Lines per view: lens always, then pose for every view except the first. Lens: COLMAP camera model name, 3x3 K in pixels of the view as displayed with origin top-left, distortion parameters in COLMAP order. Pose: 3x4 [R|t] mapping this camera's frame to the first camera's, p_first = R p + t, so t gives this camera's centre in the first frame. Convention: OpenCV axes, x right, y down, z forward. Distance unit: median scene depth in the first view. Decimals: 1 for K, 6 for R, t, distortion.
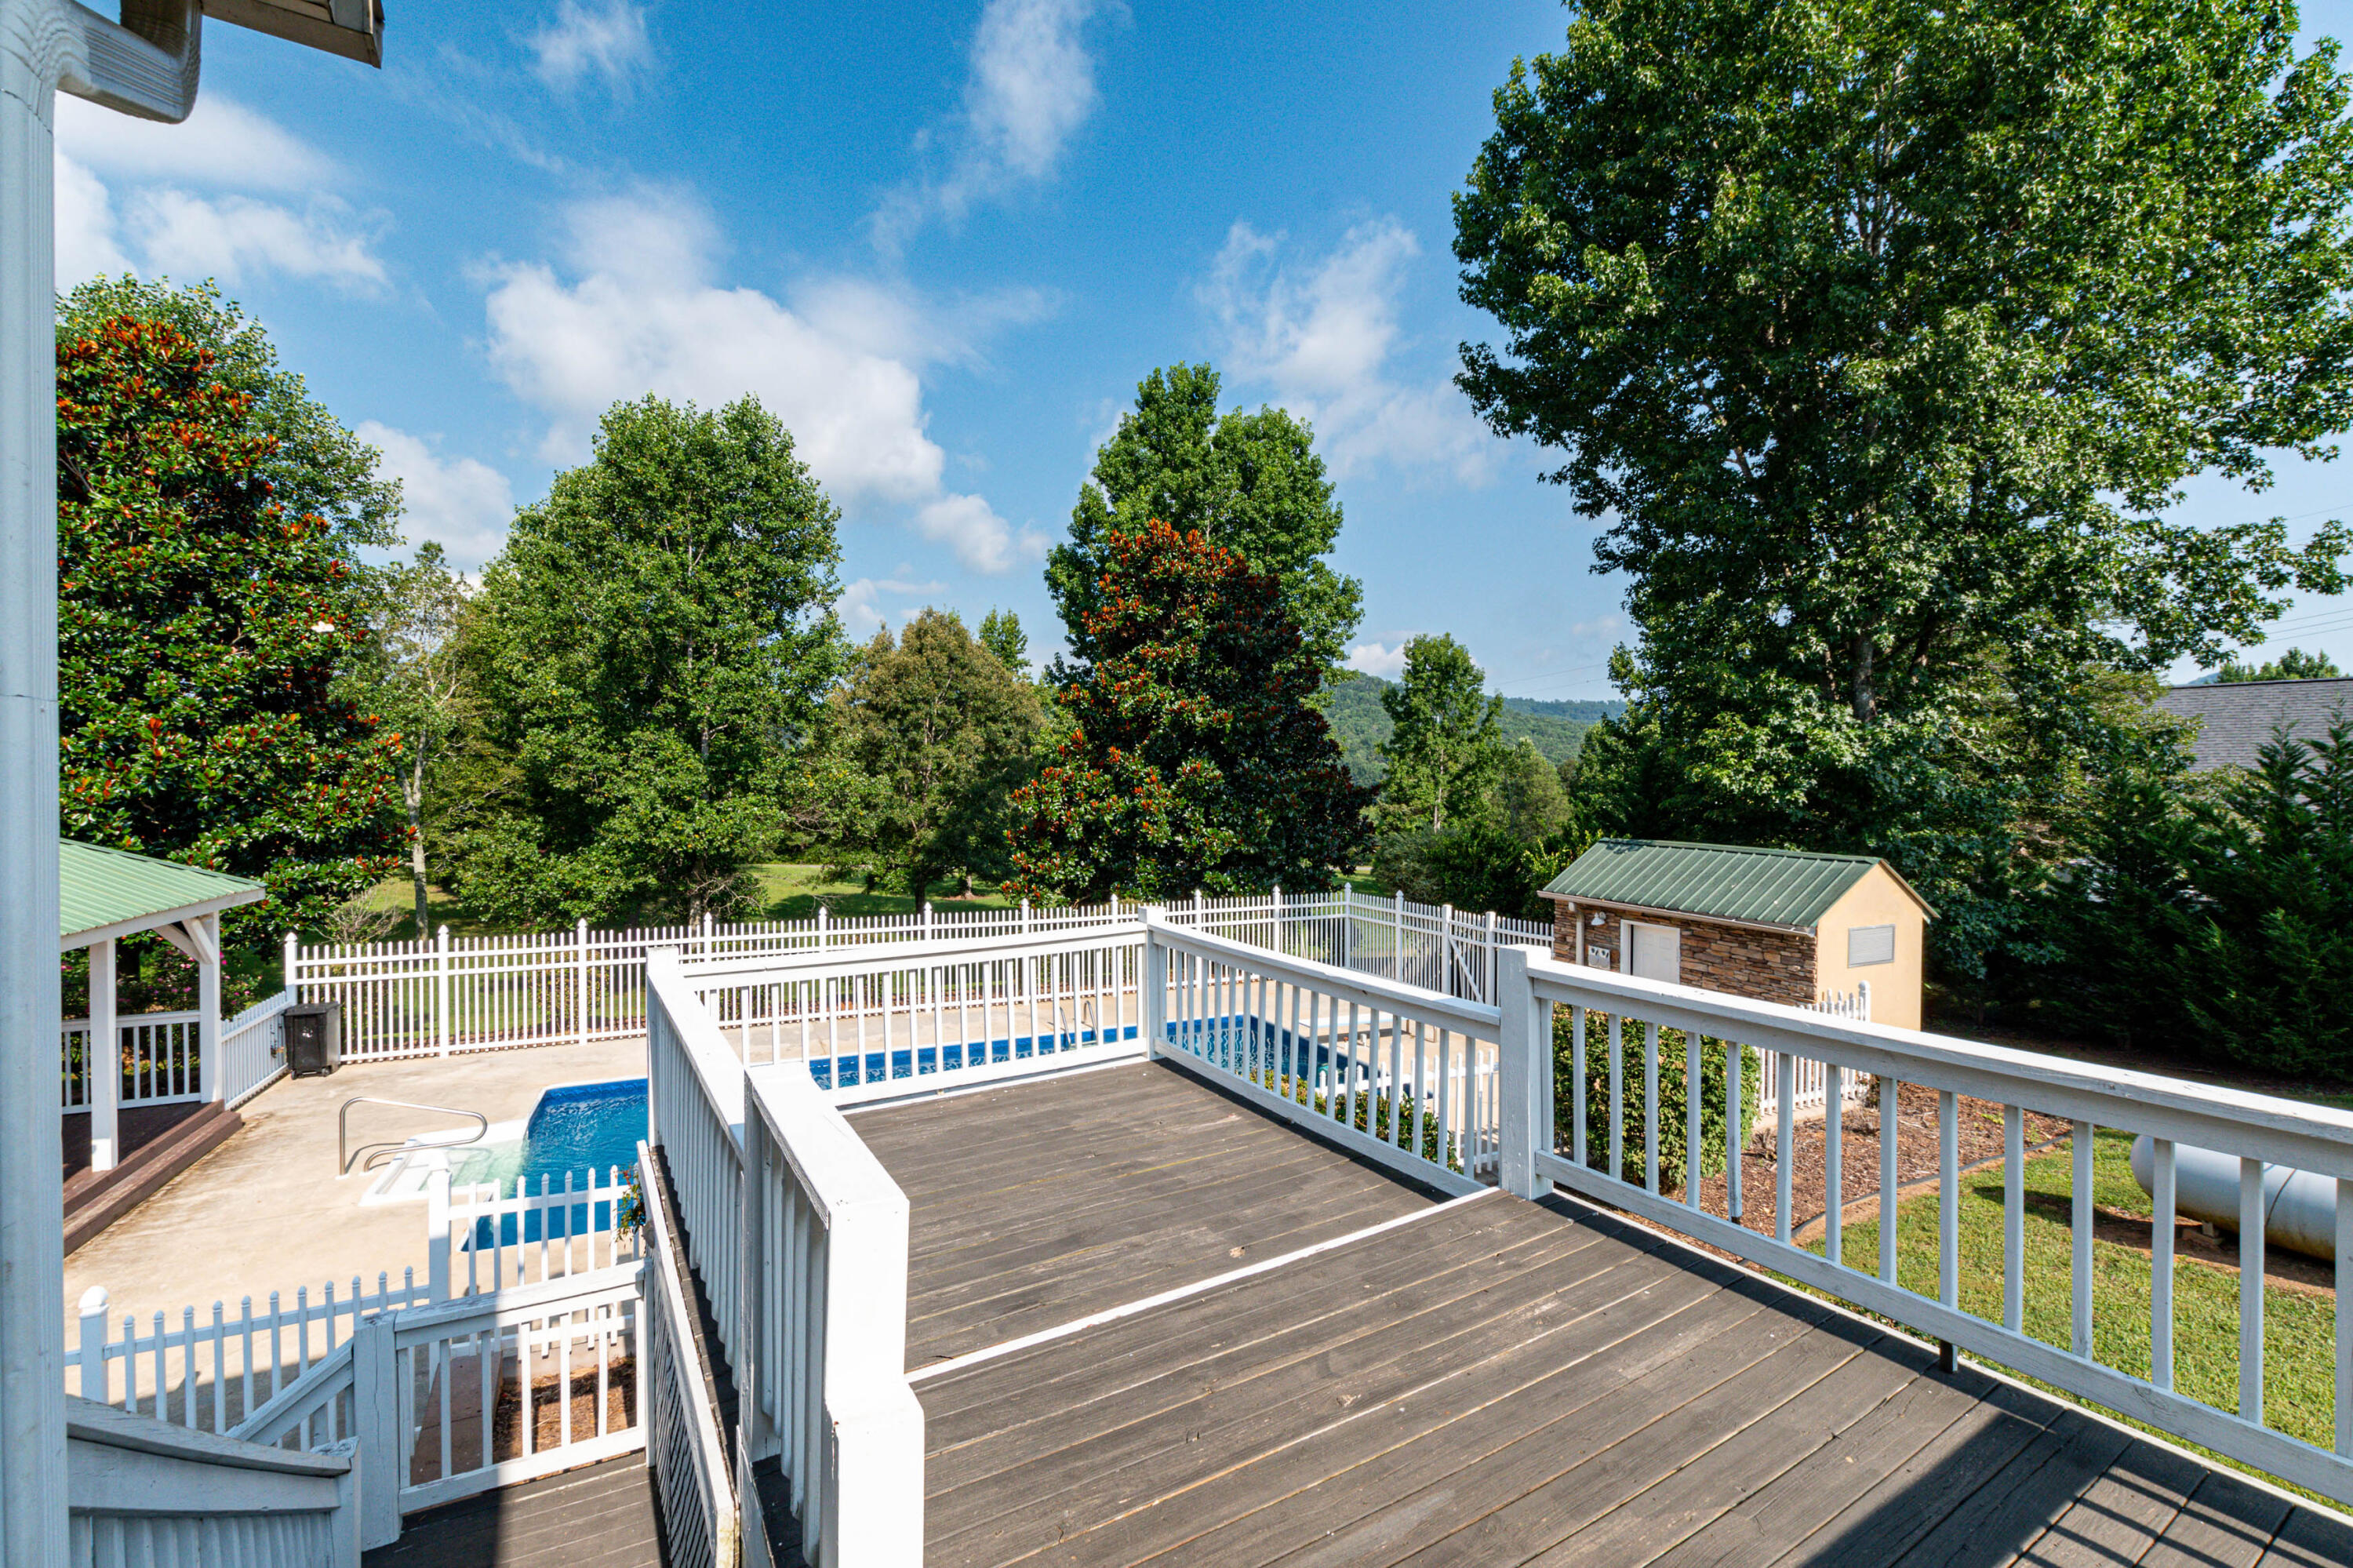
lens RADIAL K [[1009.0, 0, 1174.9], [0, 1009.0, 794.5], [0, 0, 1]] dist [0.001433, -0.000167]
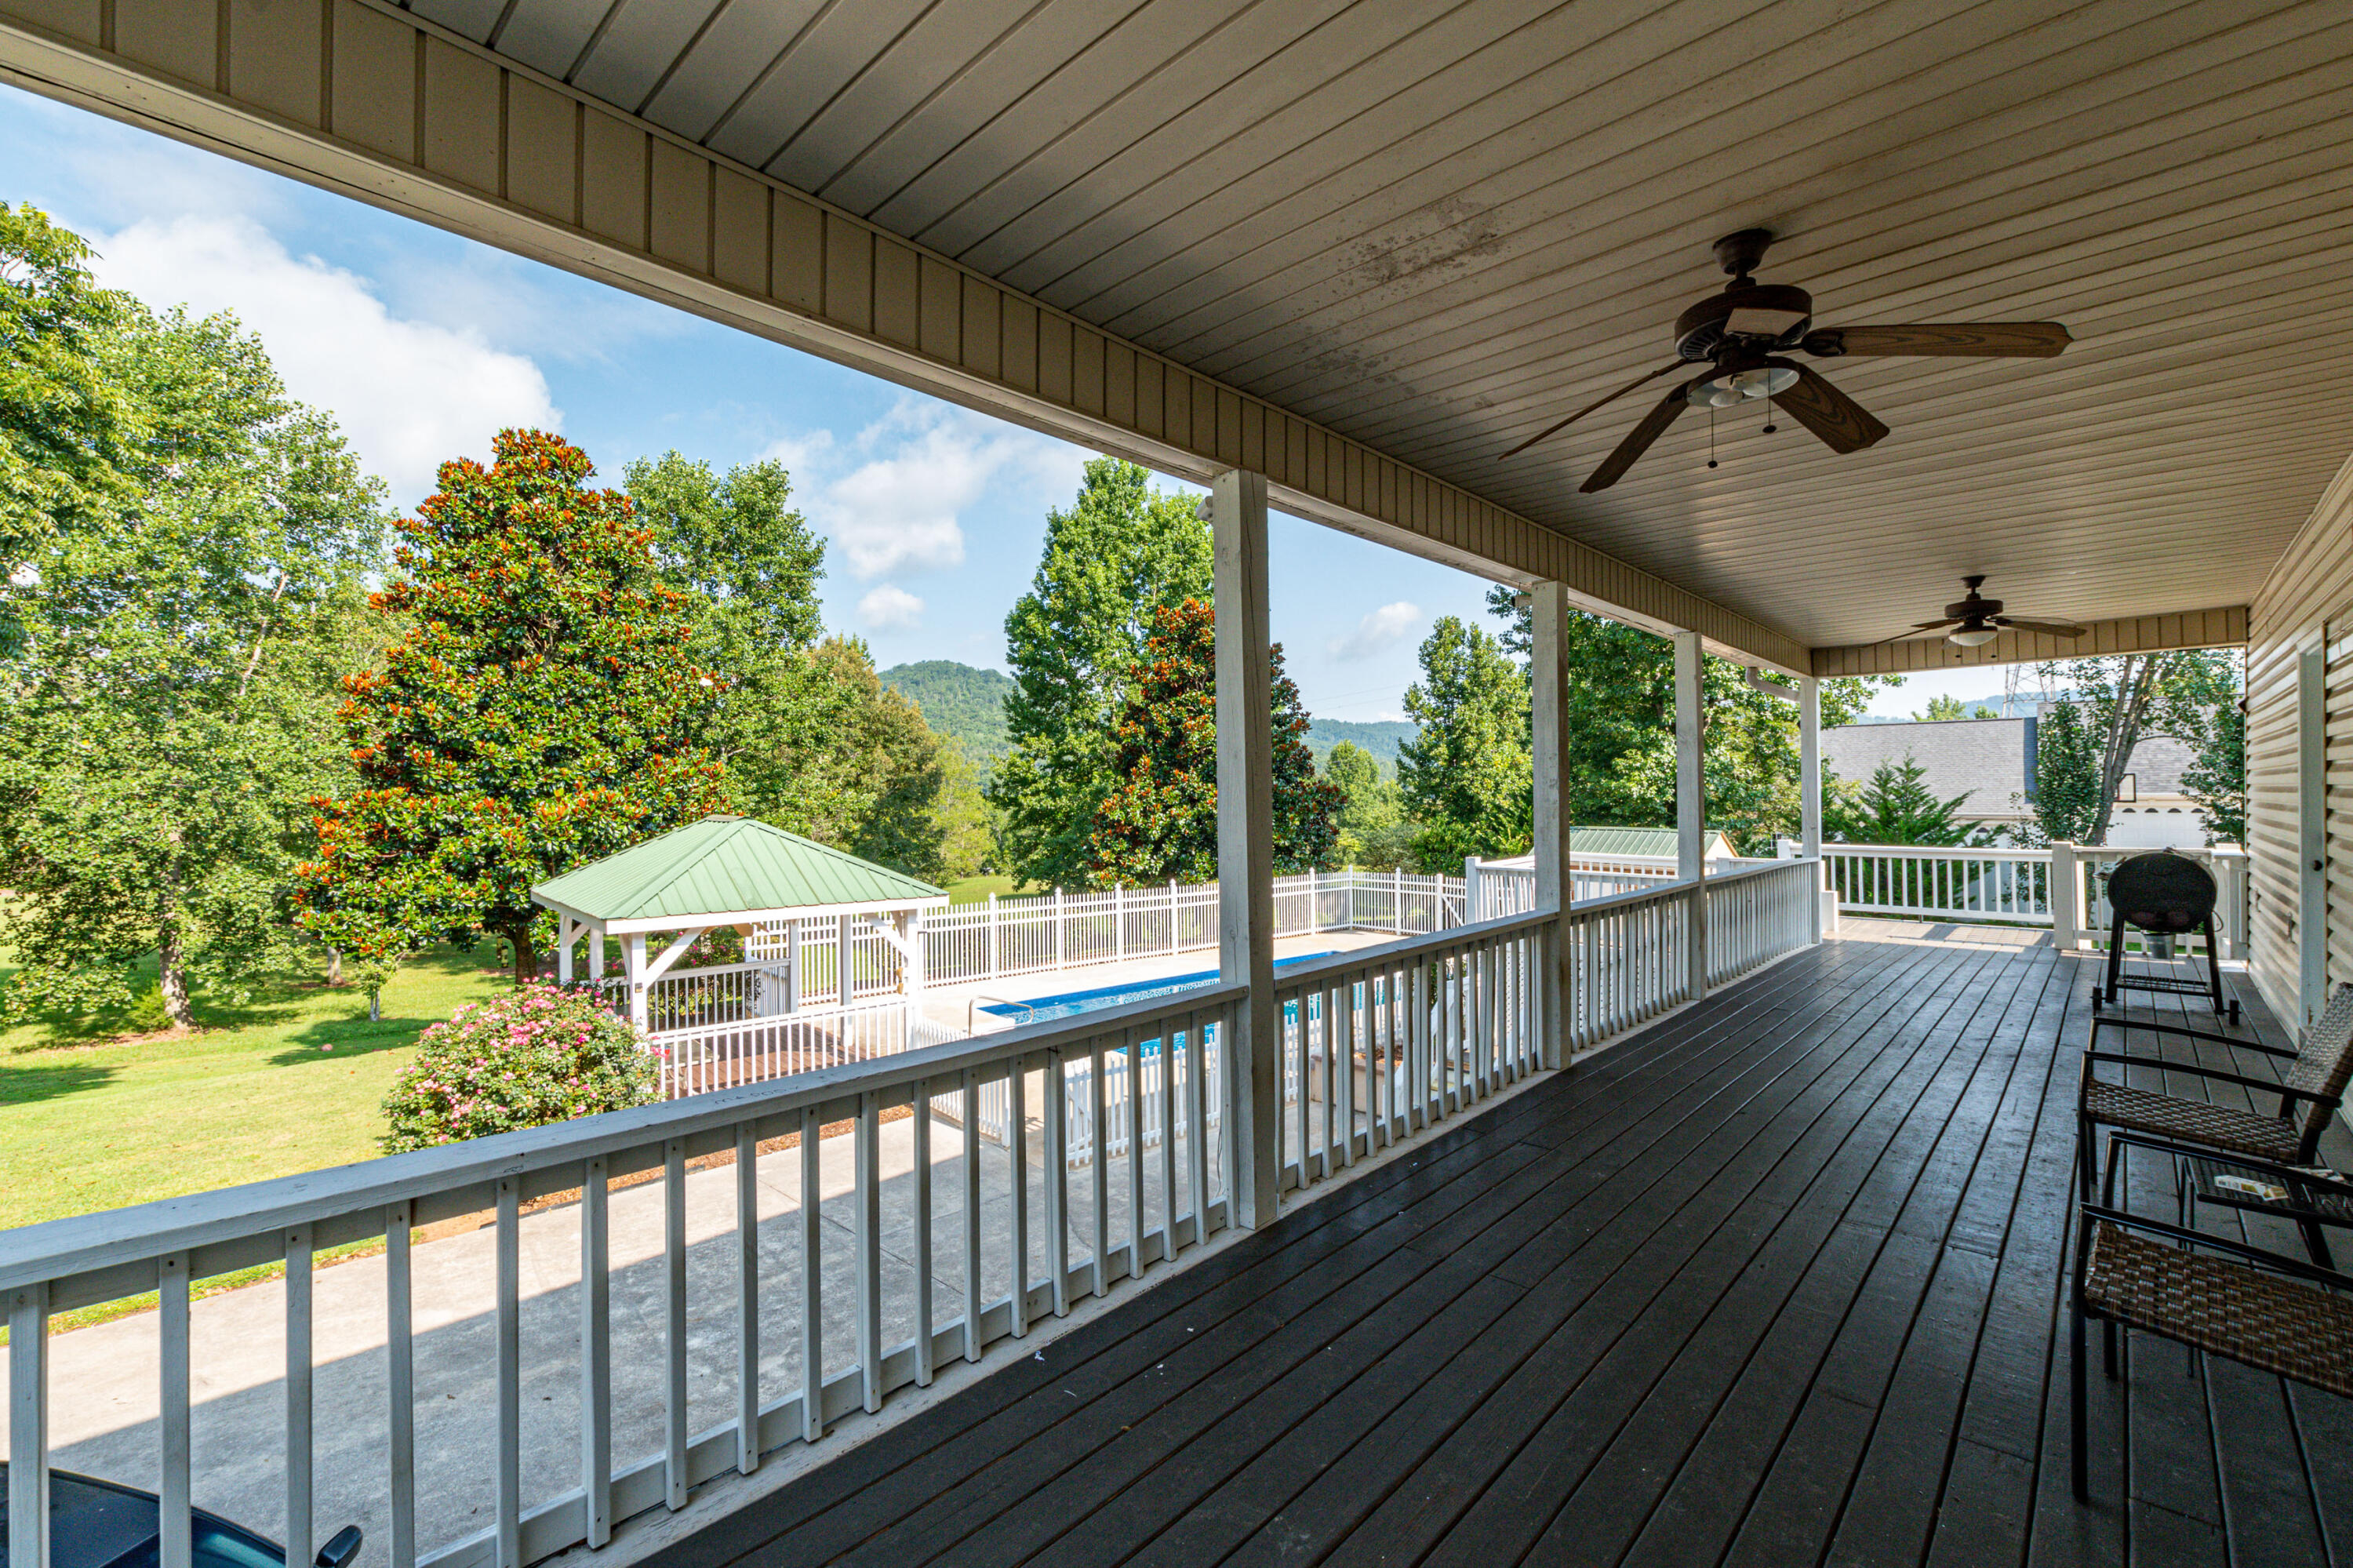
lens RADIAL K [[1009.0, 0, 1174.9], [0, 1009.0, 794.5], [0, 0, 1]] dist [0.001433, -0.000167]
pose [[0.962302, -0.010477, 0.271781, -0.324261], [0.014380, 0.999820, -0.012375, 0.001886], [-0.271602, 0.015816, 0.962280, -0.218358]]
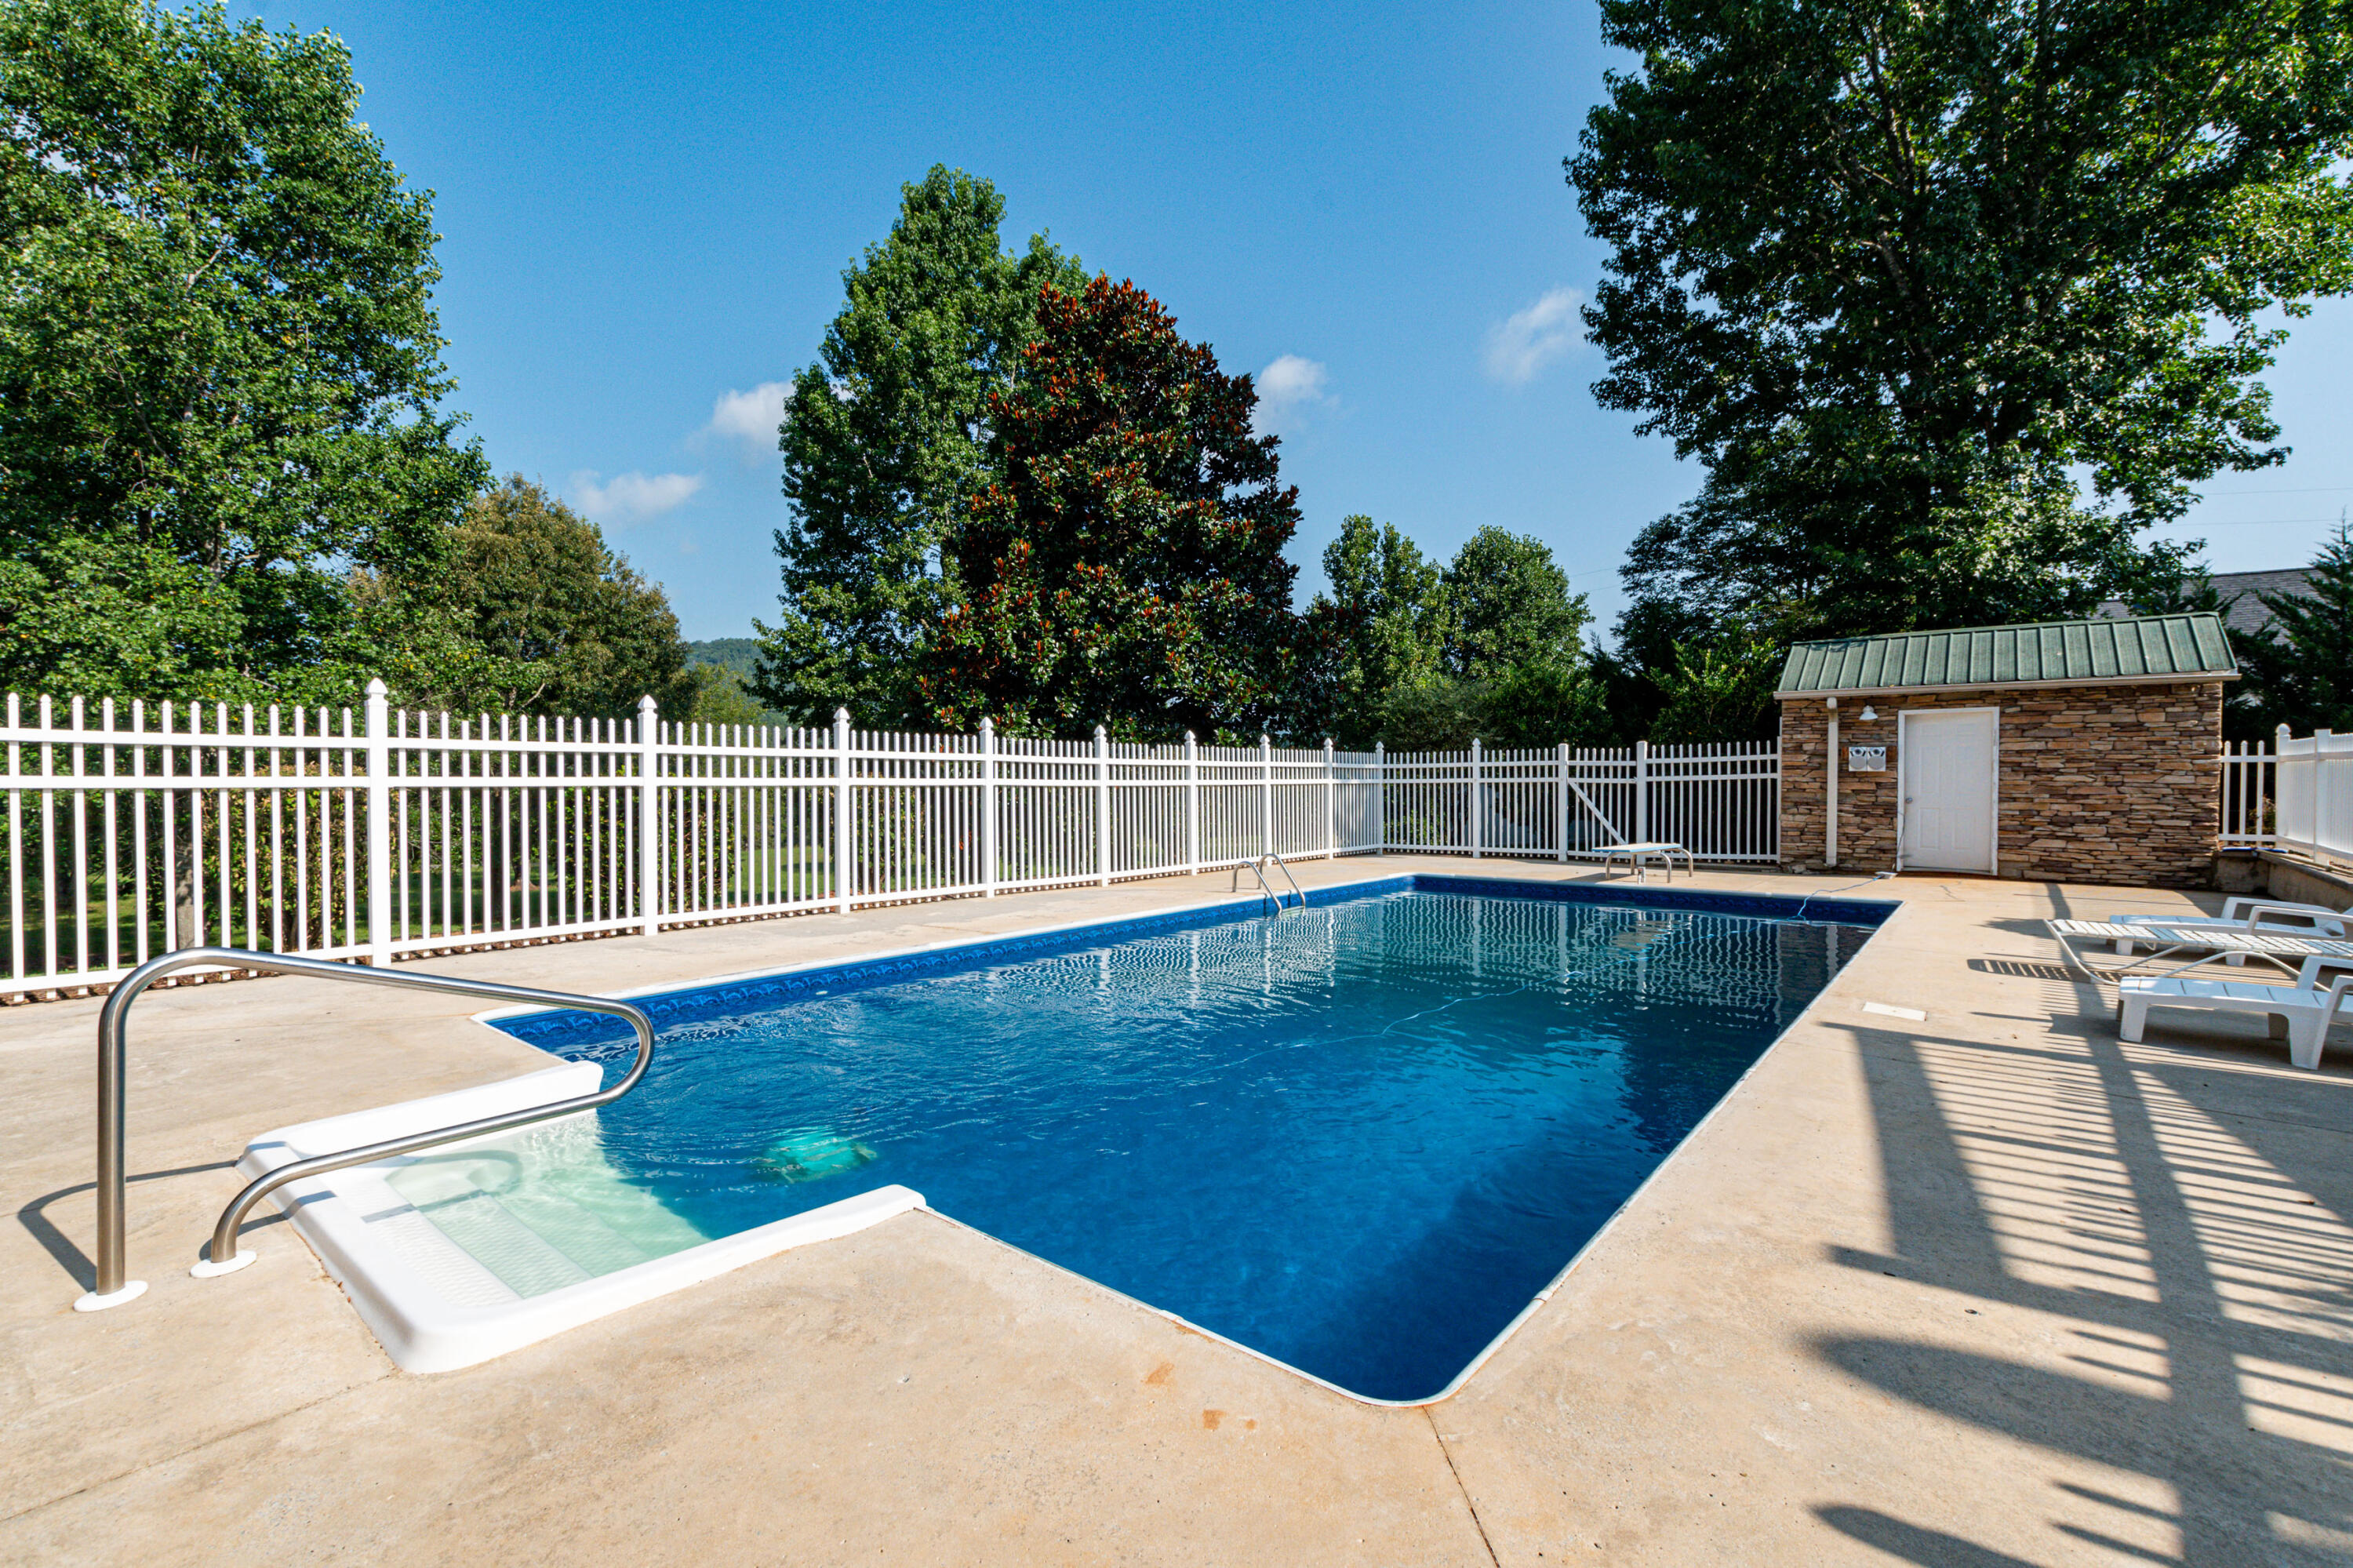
lens RADIAL K [[1012.5, 0, 1174.6], [0, 1012.5, 796.8], [0, 0, 1]] dist [0.009401, -0.000004]
pose [[0.900740, -0.013187, 0.434158, -0.242480], [0.013476, 0.999906, 0.002415, 0.092022], [-0.434149, 0.003676, 0.900833, 0.235118]]
